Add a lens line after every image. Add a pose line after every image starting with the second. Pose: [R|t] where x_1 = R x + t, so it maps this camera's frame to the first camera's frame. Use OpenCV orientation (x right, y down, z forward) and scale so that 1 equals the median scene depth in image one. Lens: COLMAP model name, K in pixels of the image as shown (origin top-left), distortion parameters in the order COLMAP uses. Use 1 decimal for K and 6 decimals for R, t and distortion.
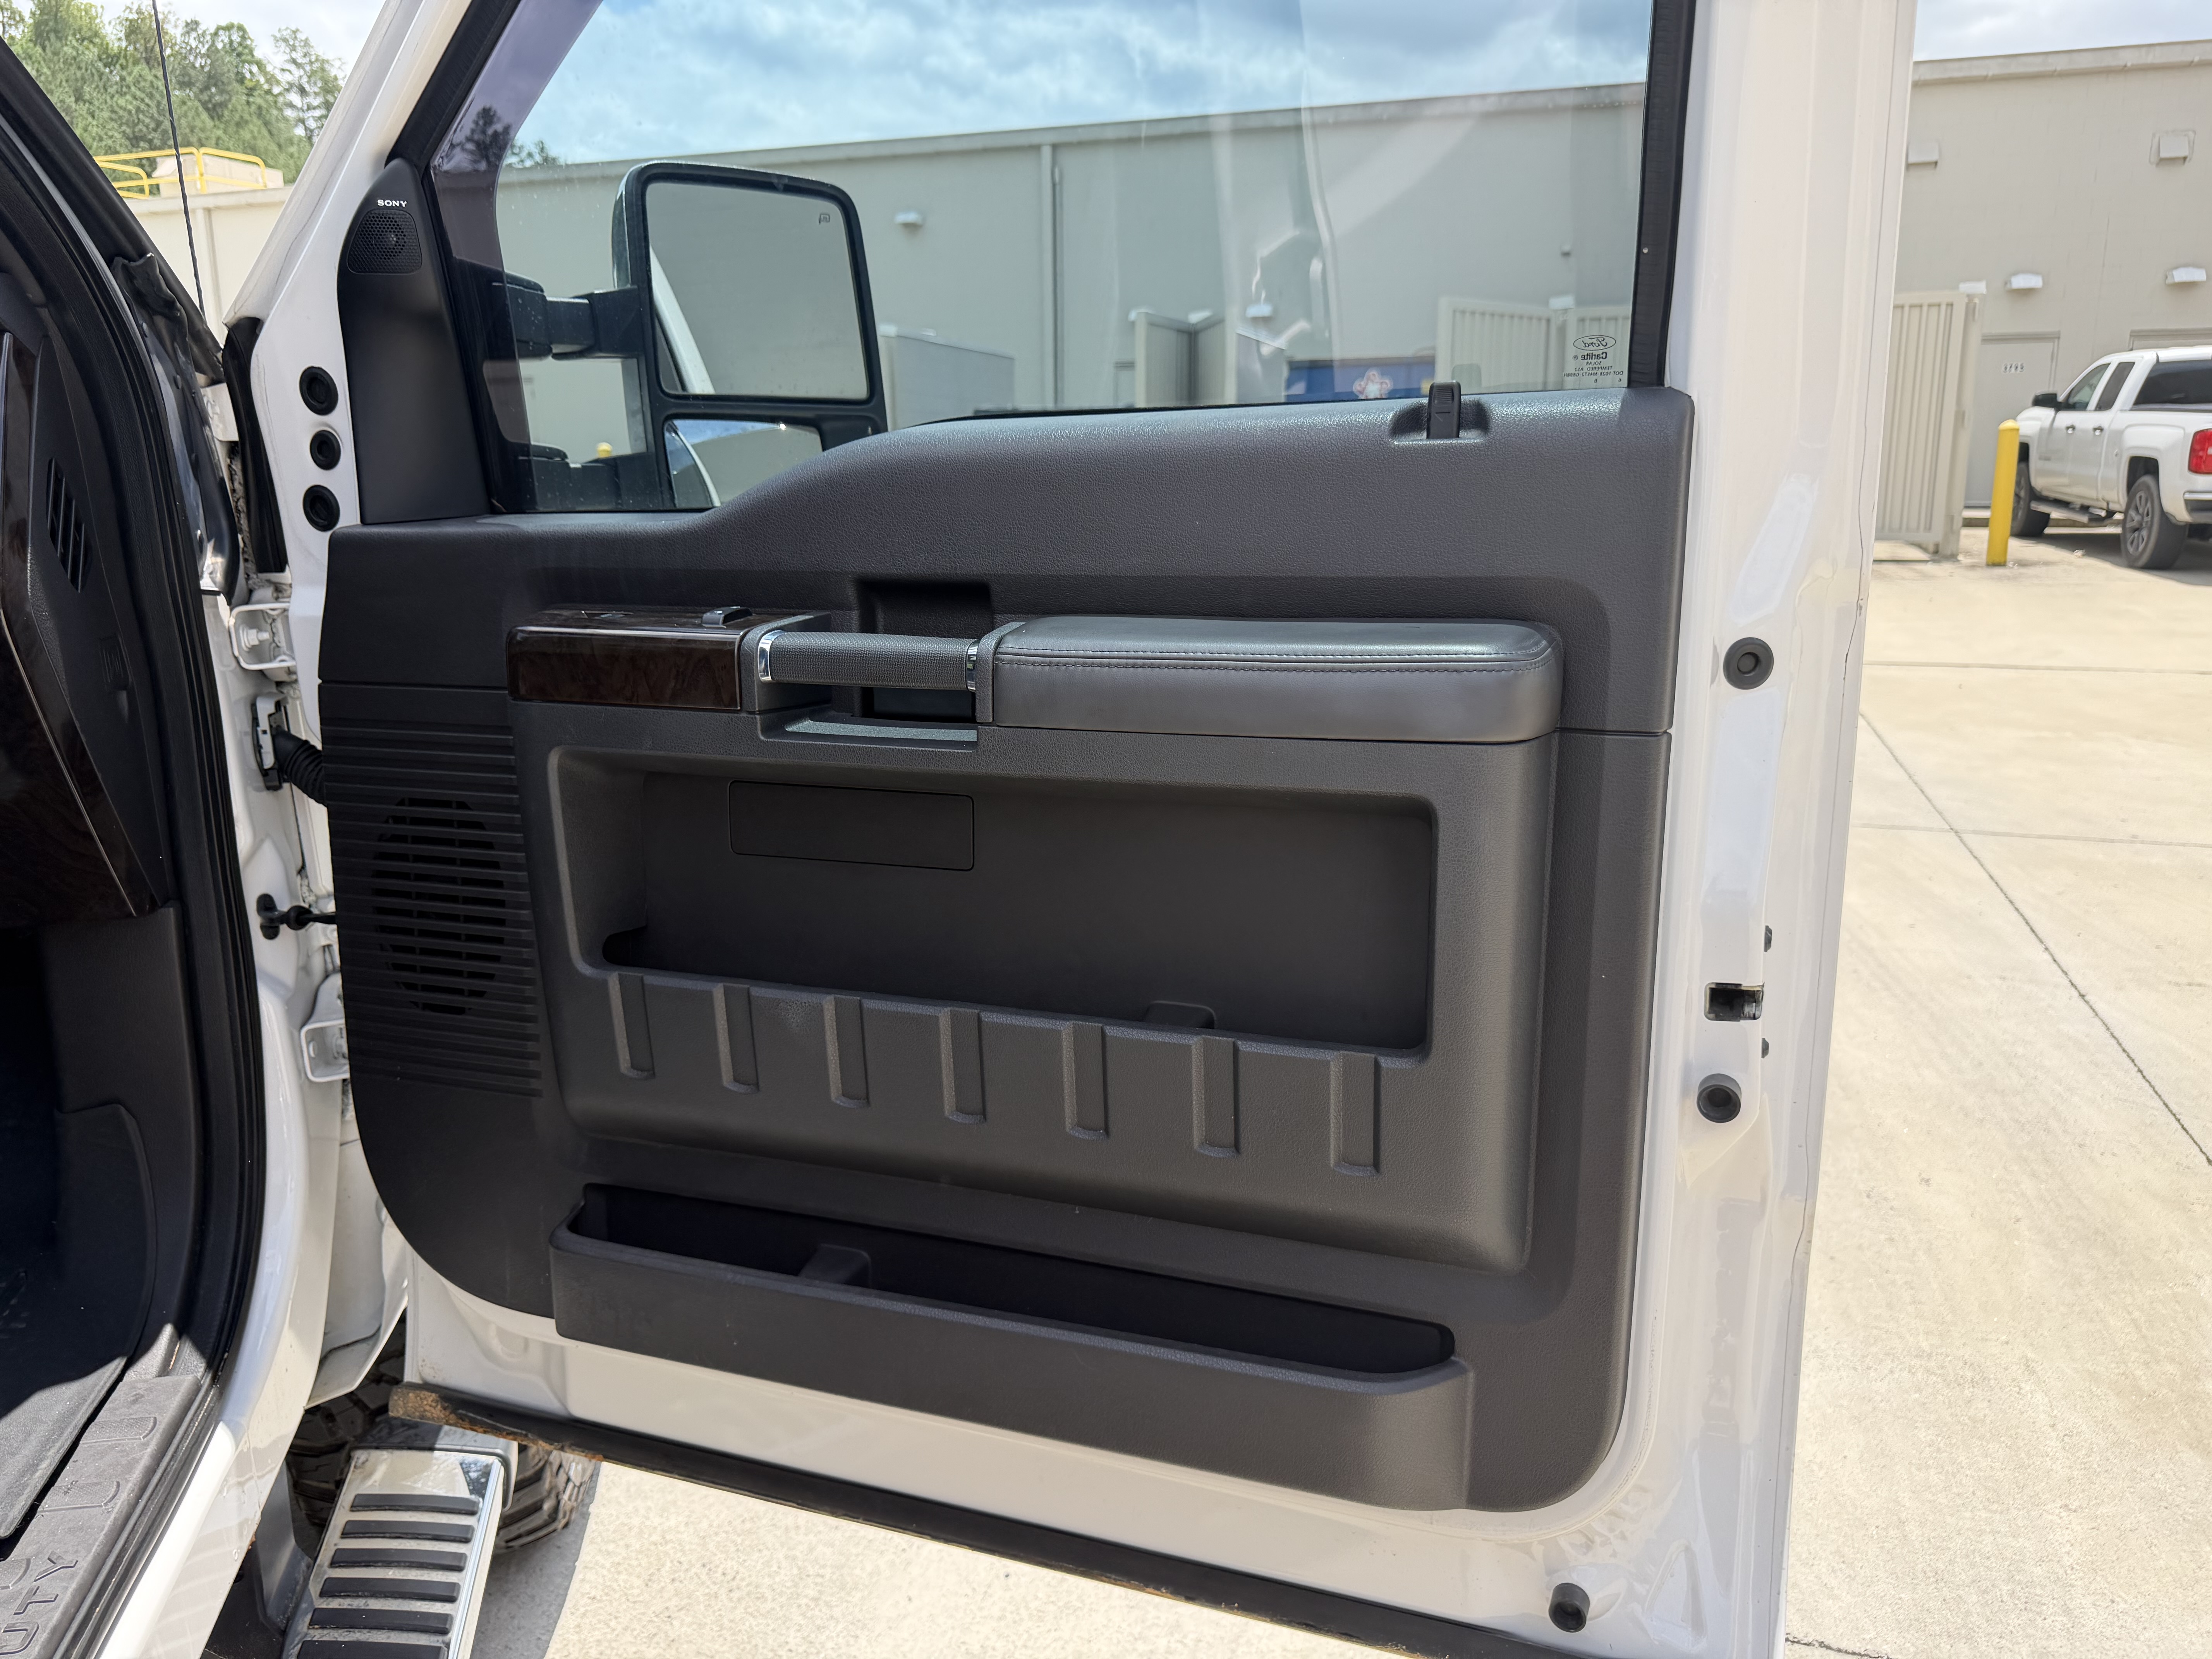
lens RADIAL K [[1601.2, 0, 1111.9], [0, 1601.2, 787.5], [0, 0, 1]] dist [-0.003126, 0.006075]
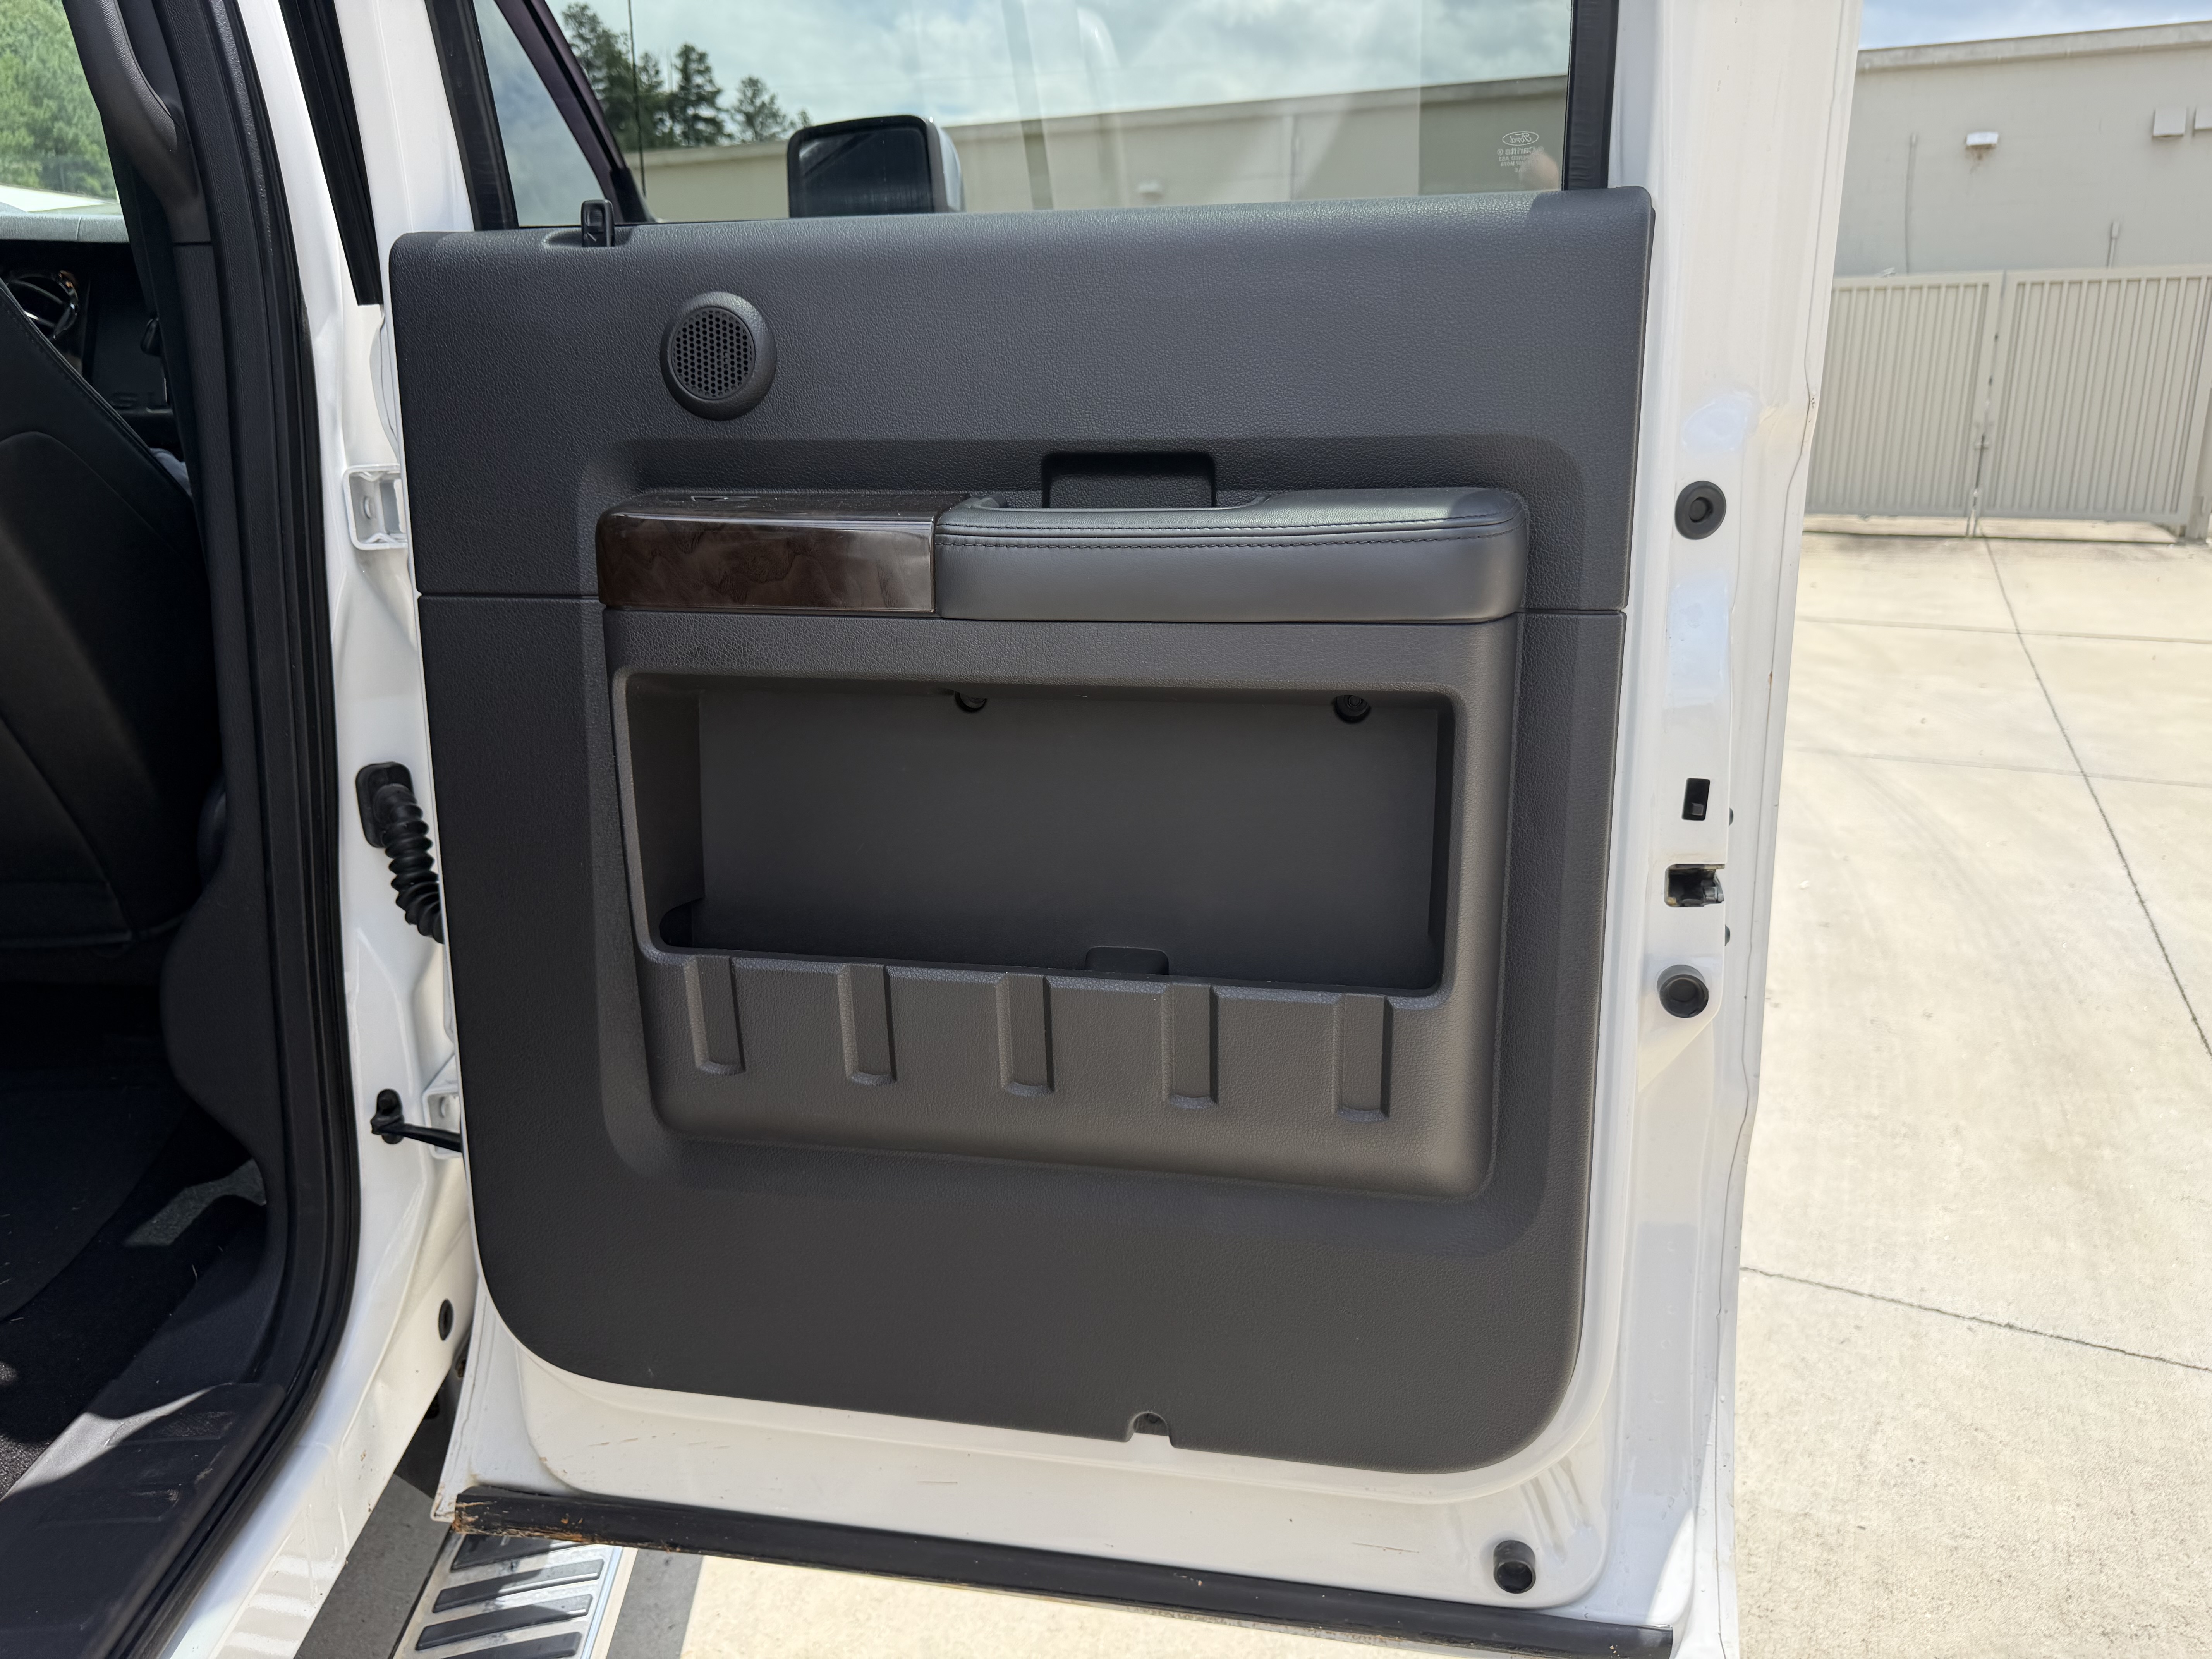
lens RADIAL K [[1592.9, 0, 1106.0], [0, 1592.9, 829.5], [0, 0, 1]] dist [0.000372, -0.000302]
pose [[0.988963, 0.052983, -0.138369, 0.013341], [-0.047131, 0.997864, 0.045230, 0.017512], [0.140470, -0.038210, 0.989347, -0.050339]]
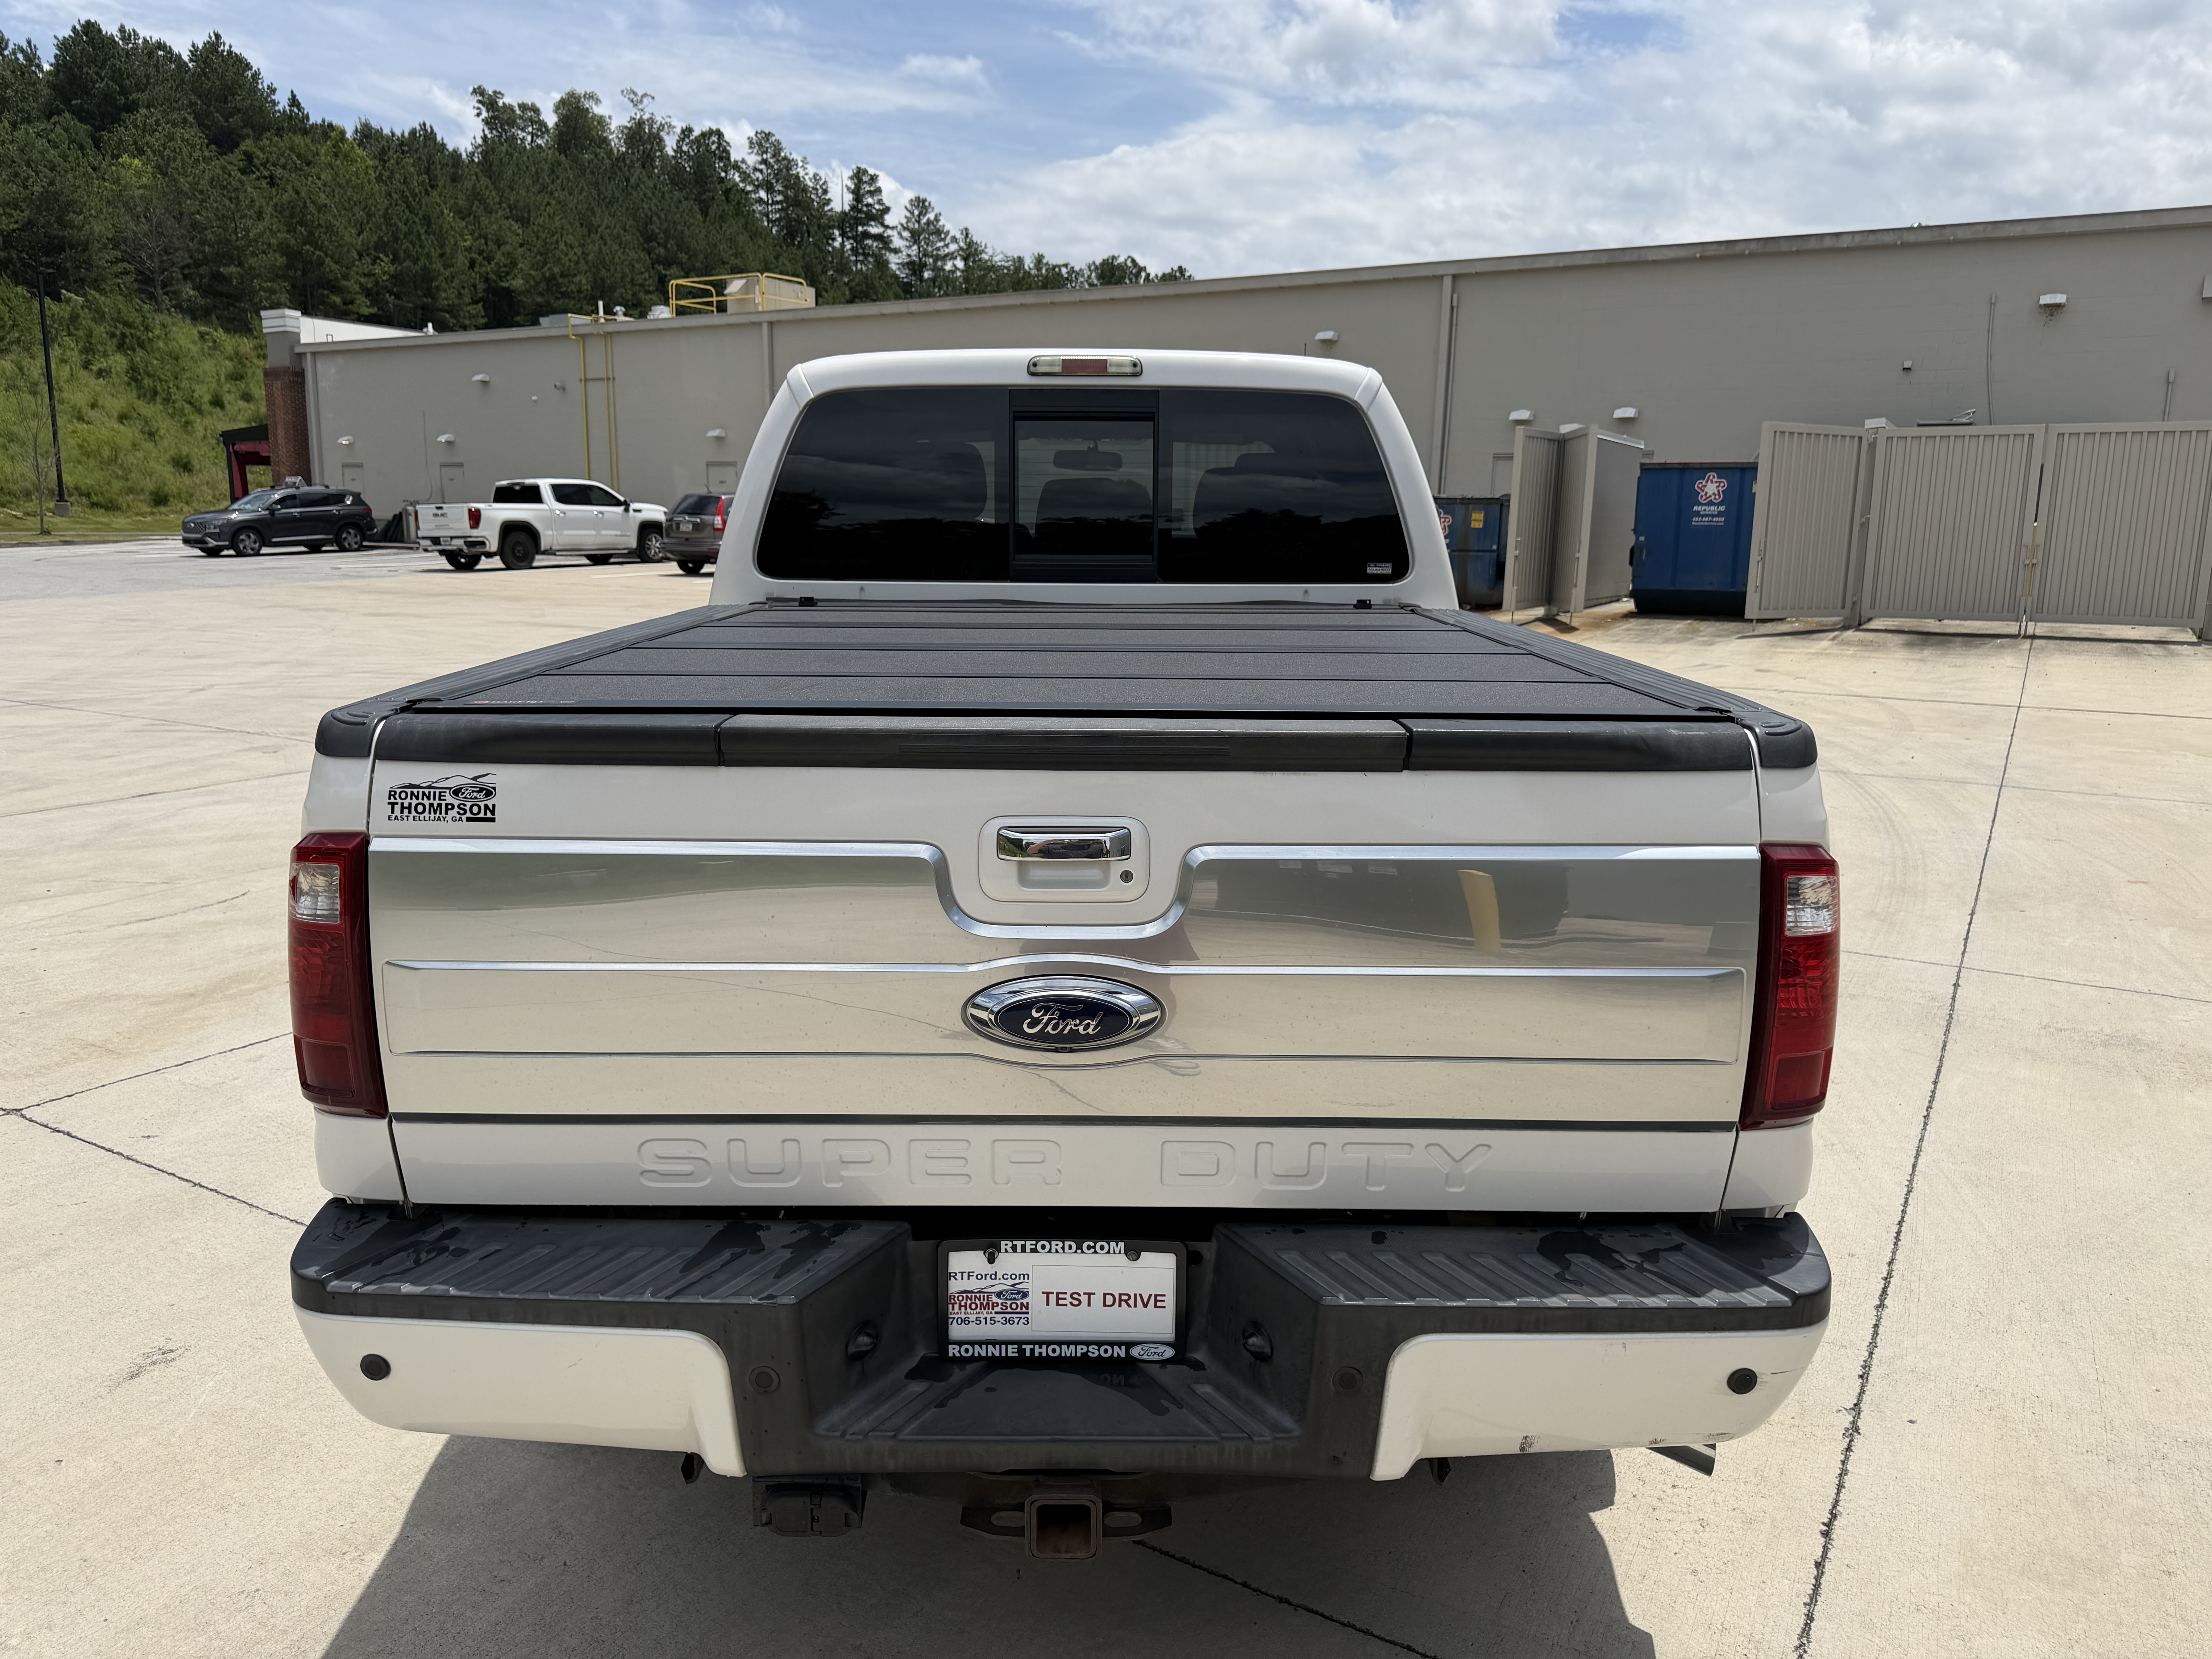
lens RADIAL K [[1570.8, 0, 1106.0], [0, 1570.8, 829.5], [0, 0, 1]] dist [0.020927, -0.019225]
pose [[0.973748, 0.065878, -0.217886, -0.009366], [-0.068224, 0.997665, -0.003255, 0.053611], [0.217162, 0.018035, 0.975969, -0.309429]]
